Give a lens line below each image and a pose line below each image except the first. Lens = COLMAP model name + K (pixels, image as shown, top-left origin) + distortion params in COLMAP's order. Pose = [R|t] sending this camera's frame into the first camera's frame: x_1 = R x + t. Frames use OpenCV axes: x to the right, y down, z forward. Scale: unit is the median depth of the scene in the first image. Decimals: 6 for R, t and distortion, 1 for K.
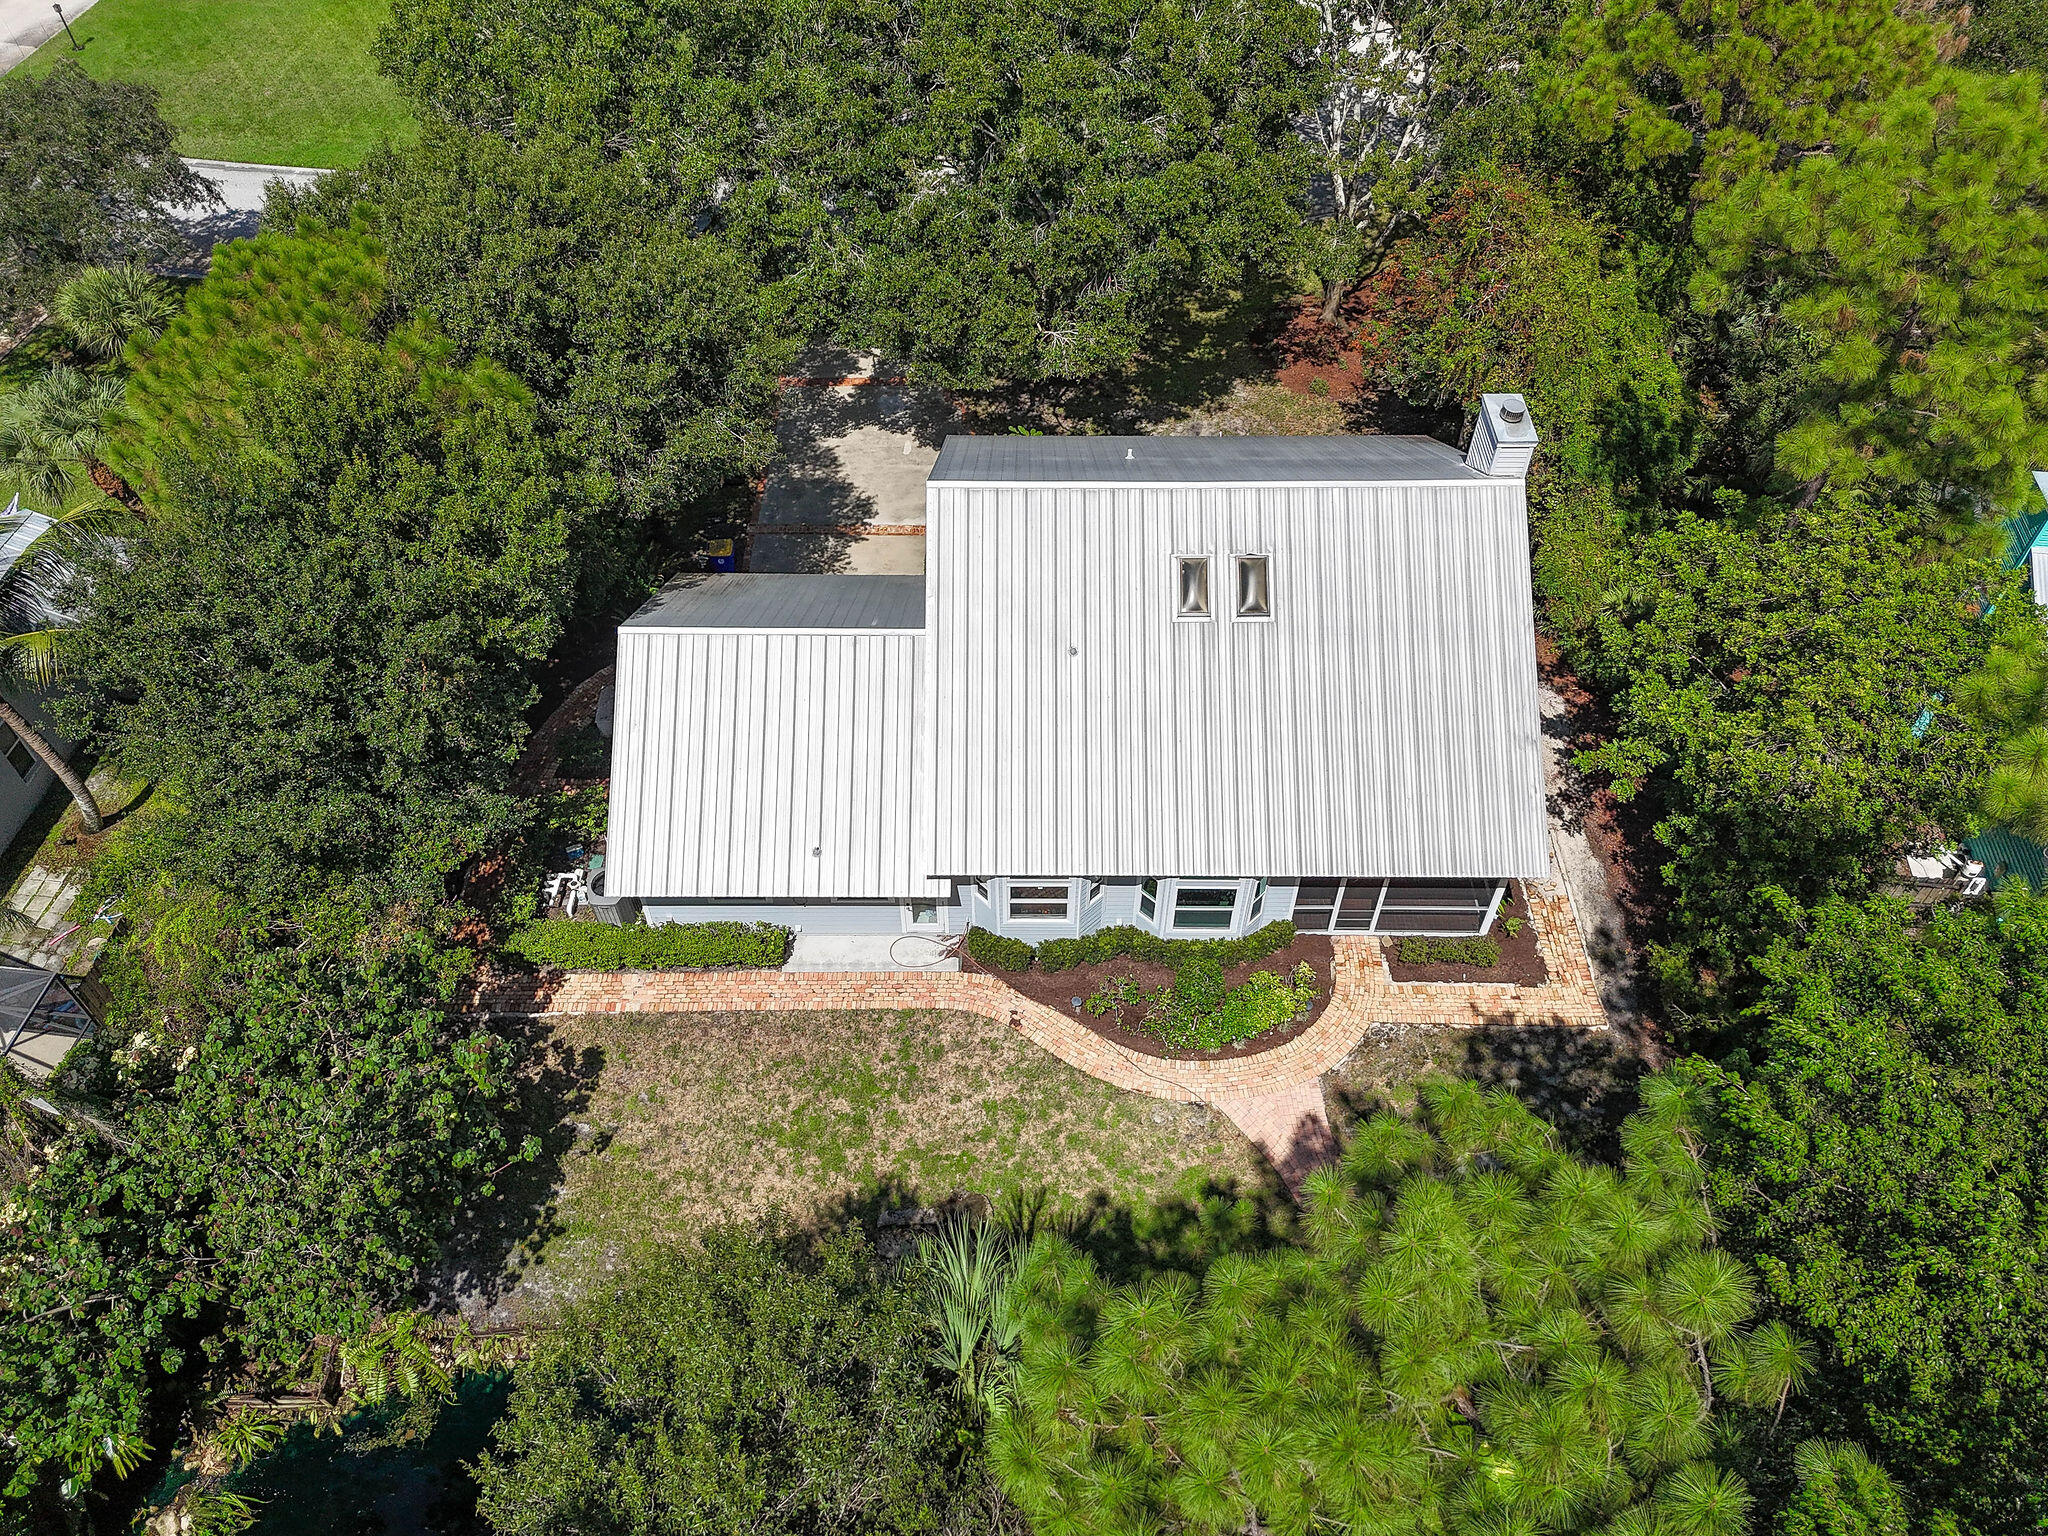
lens RADIAL K [[1517.6, 0, 1025.7], [0, 1517.6, 751.5], [0, 0, 1]] dist [0.064216, -0.046797]
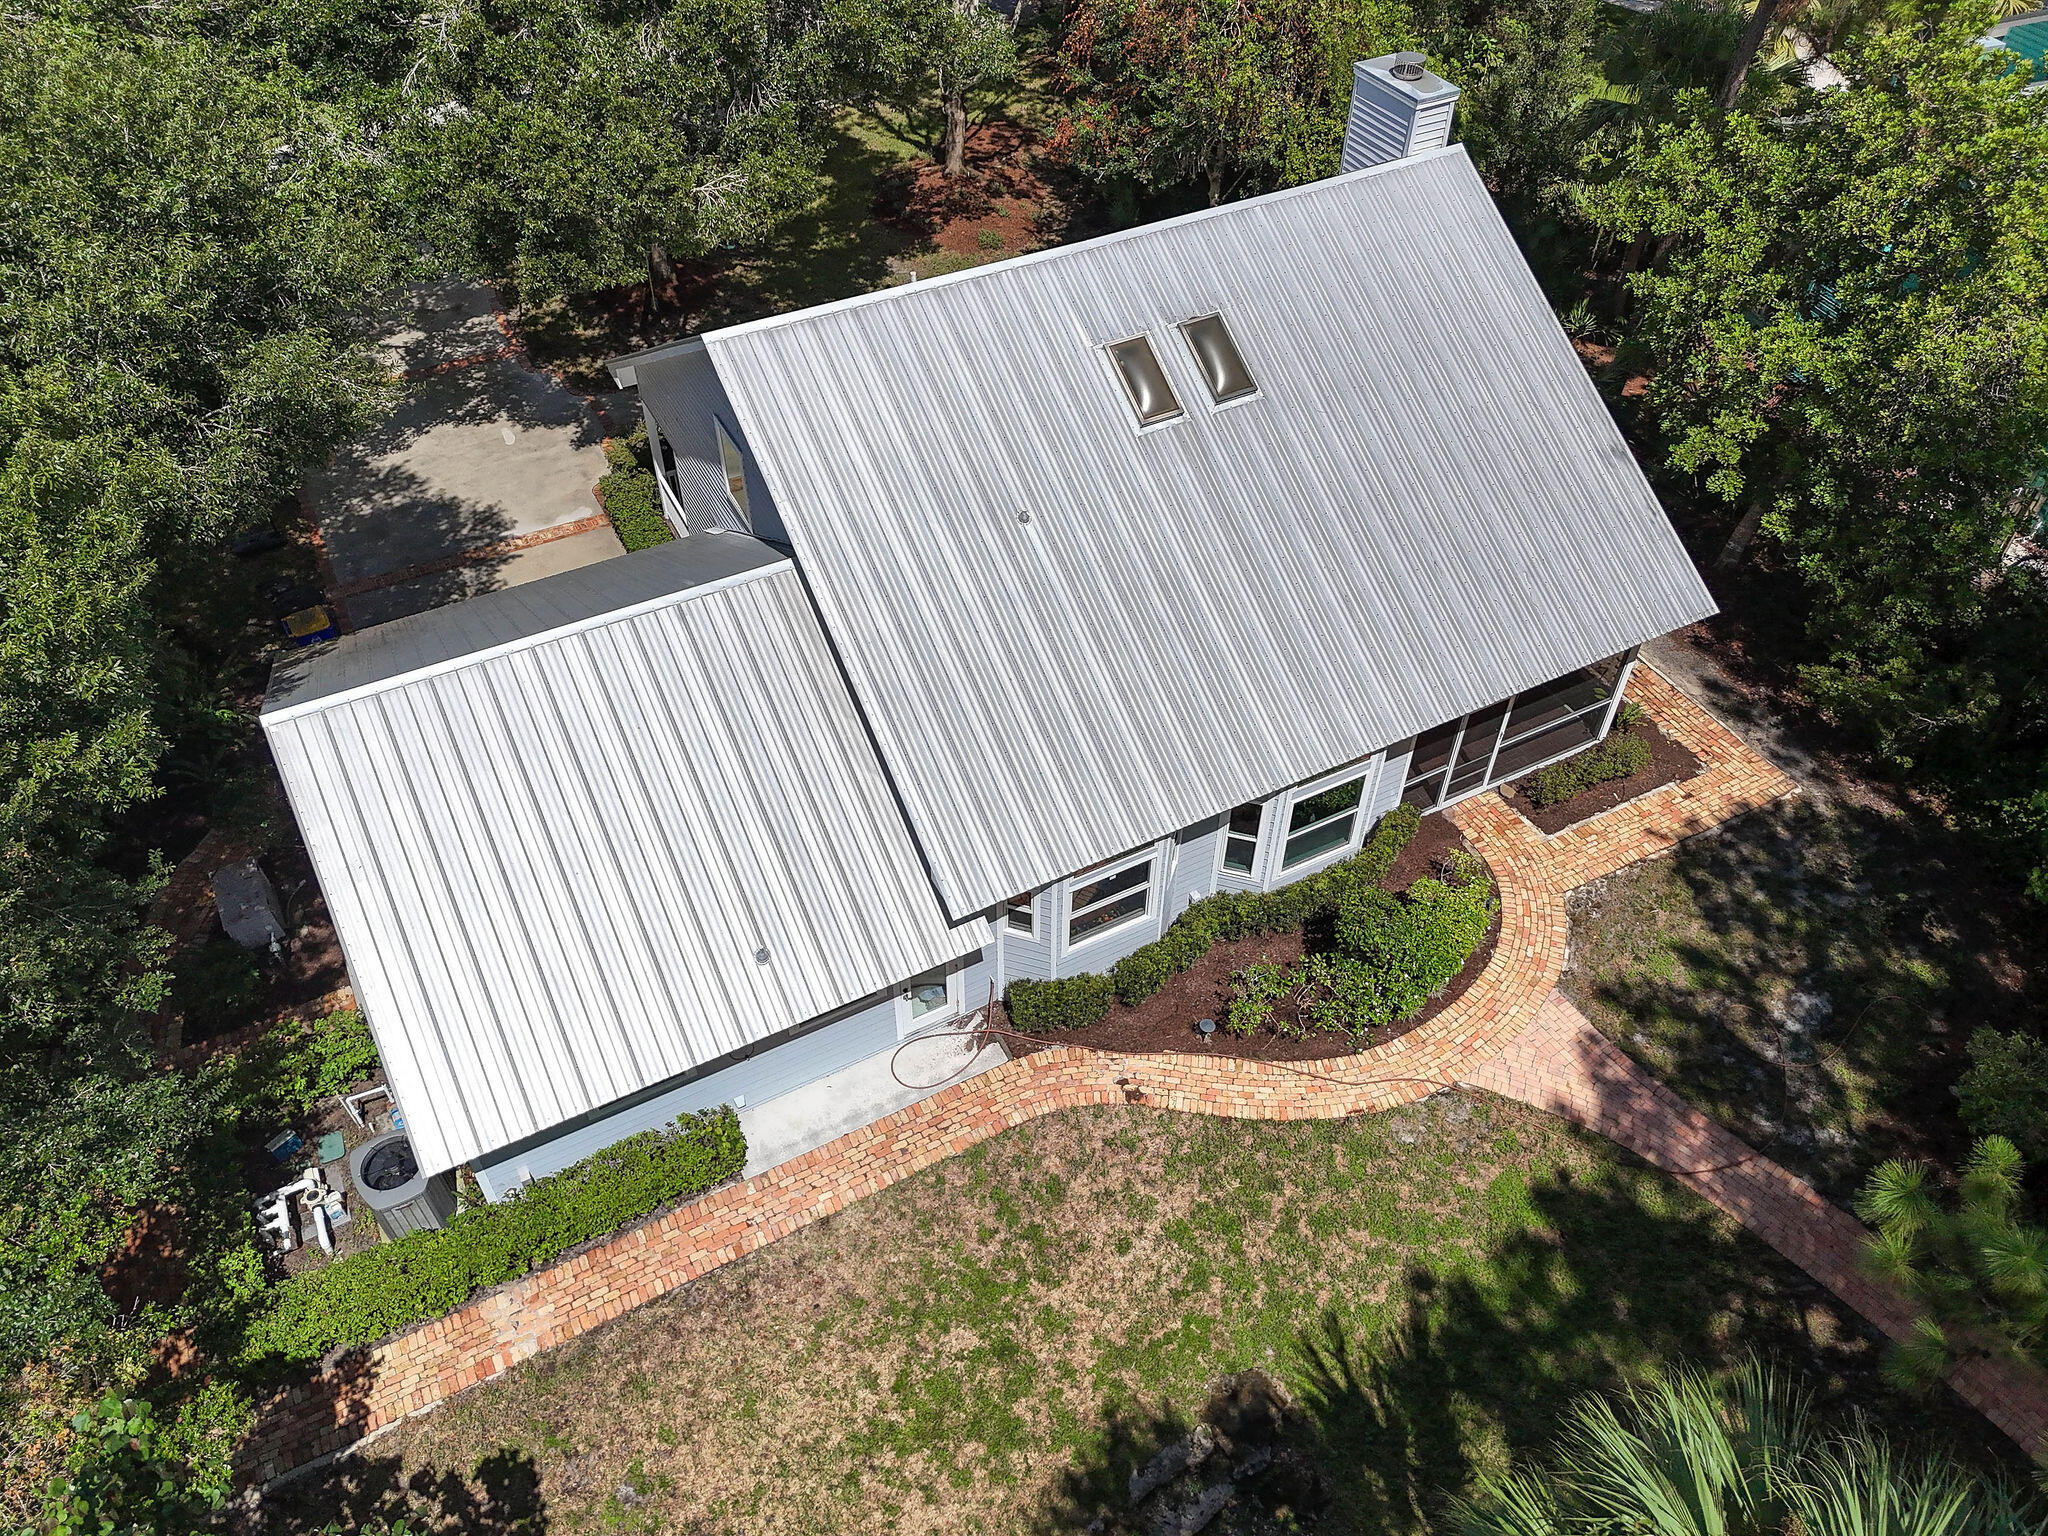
lens RADIAL K [[1517.6, 0, 1028.0], [0, 1517.6, 754.5], [0, 0, 1]] dist [0.064216, -0.046797]
pose [[0.883550, -0.330389, 0.331937, -0.210117], [0.349110, 0.937075, 0.003444, 0.026089], [-0.312188, 0.112840, 0.943295, 0.390280]]
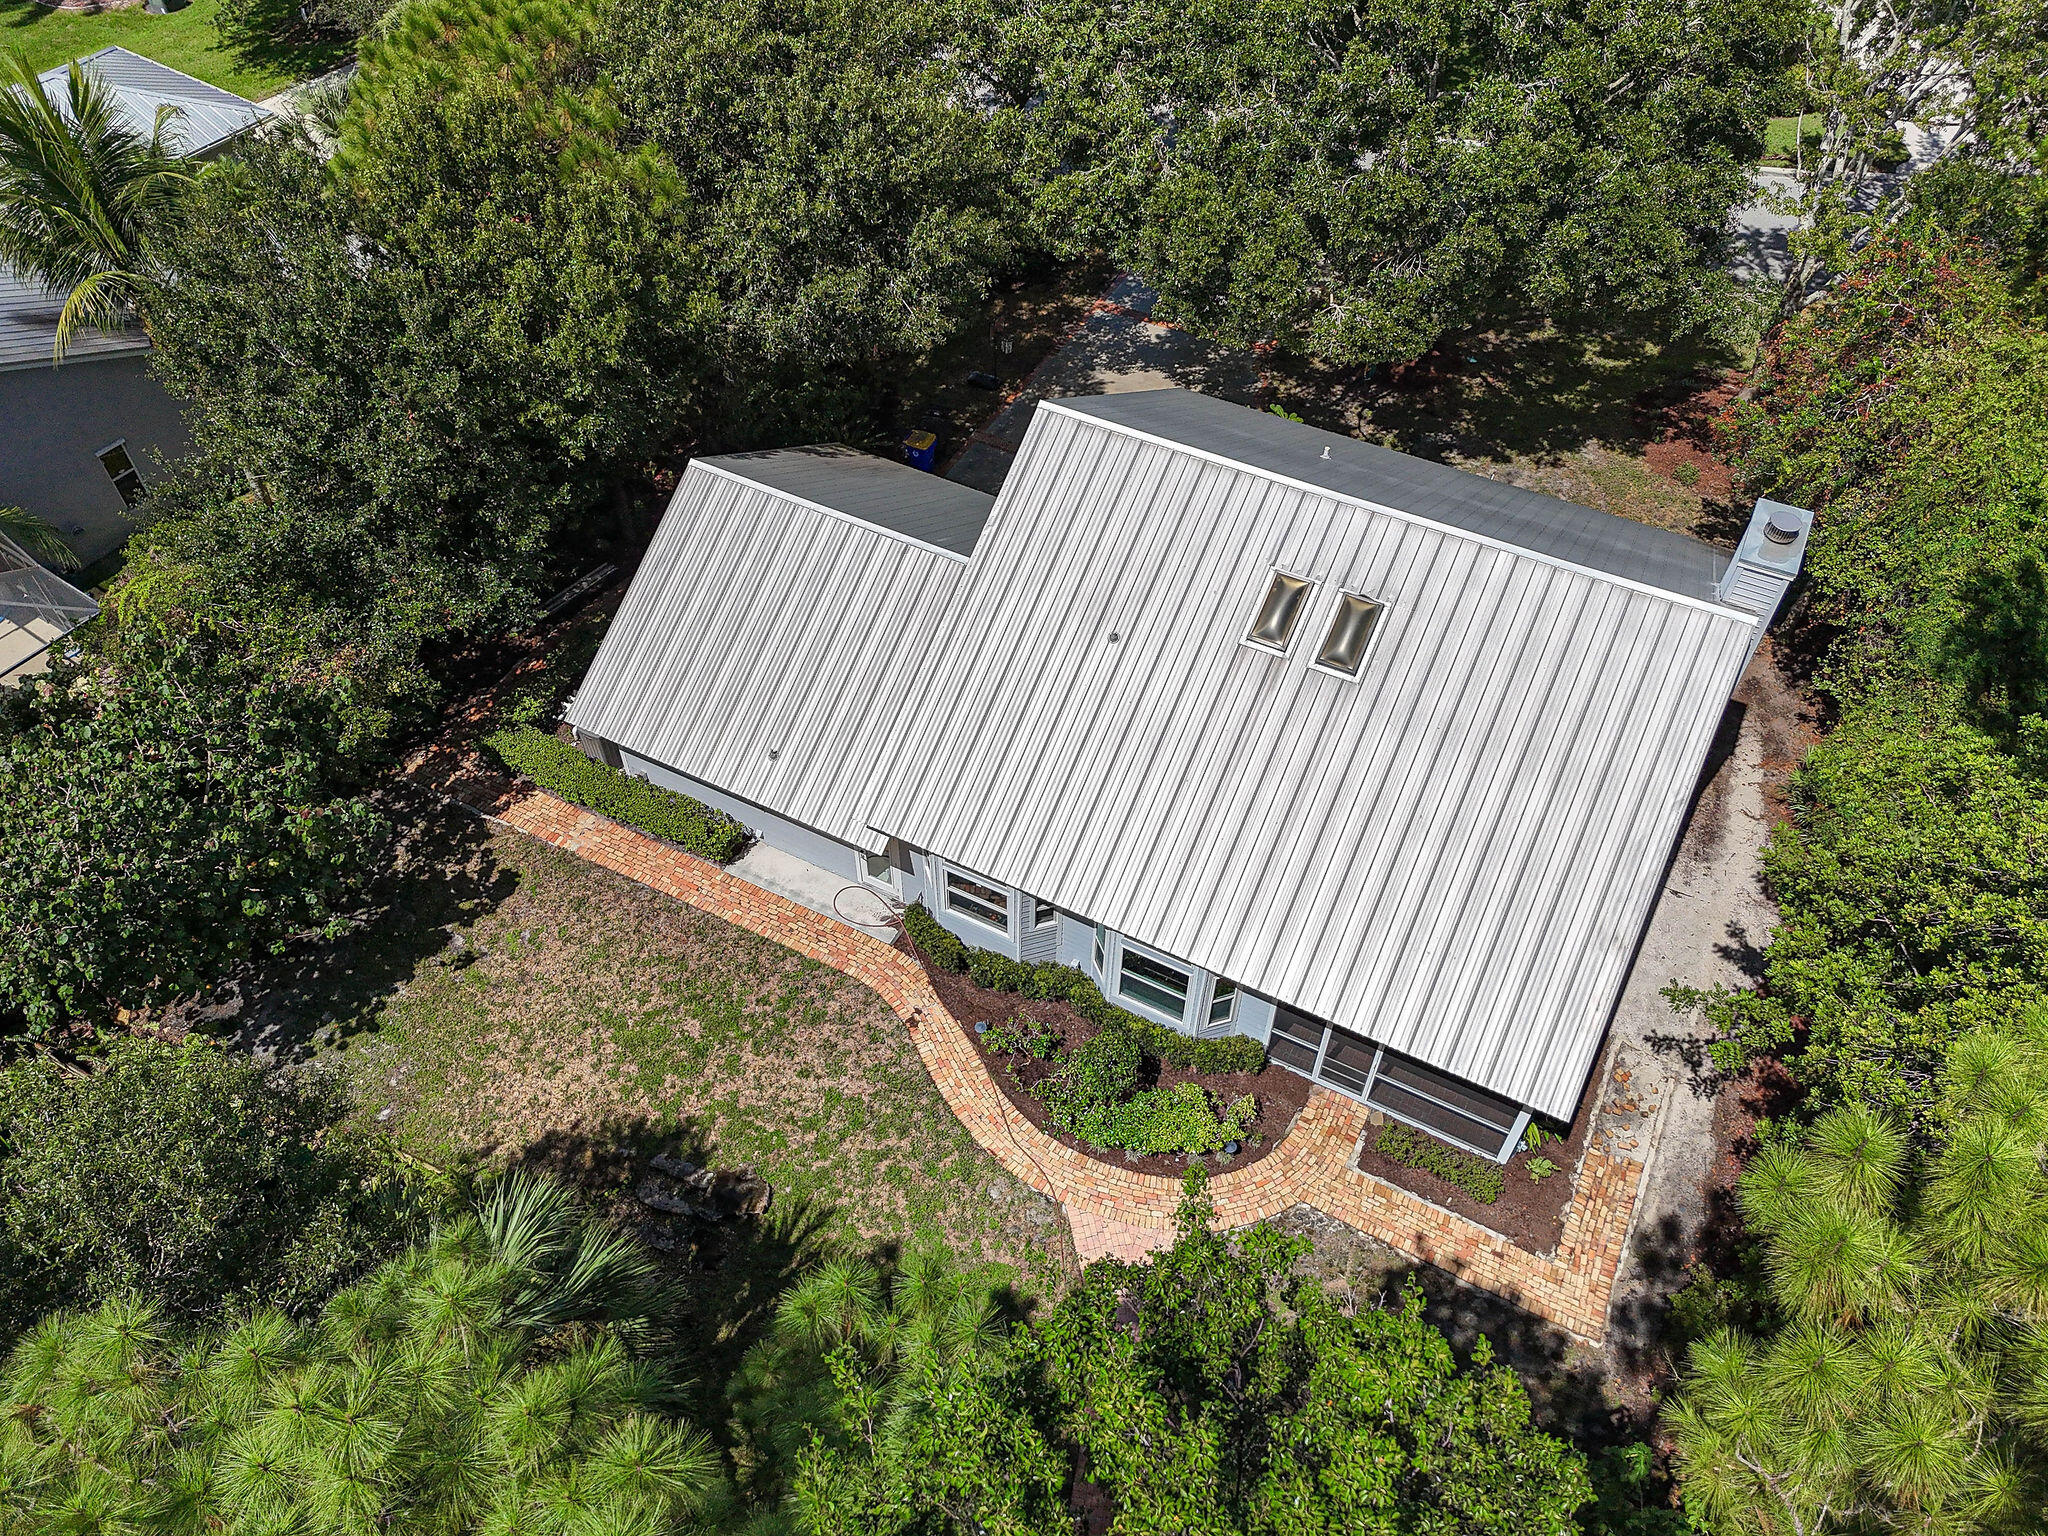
lens RADIAL K [[1517.6, 0, 1024.1], [0, 1517.6, 751.7], [0, 0, 1]] dist [0.064216, -0.046797]
pose [[0.888305, 0.344098, -0.304155, 0.257820], [-0.344674, 0.937190, 0.053621, -0.033965], [0.303502, 0.057202, 0.951112, 0.185741]]
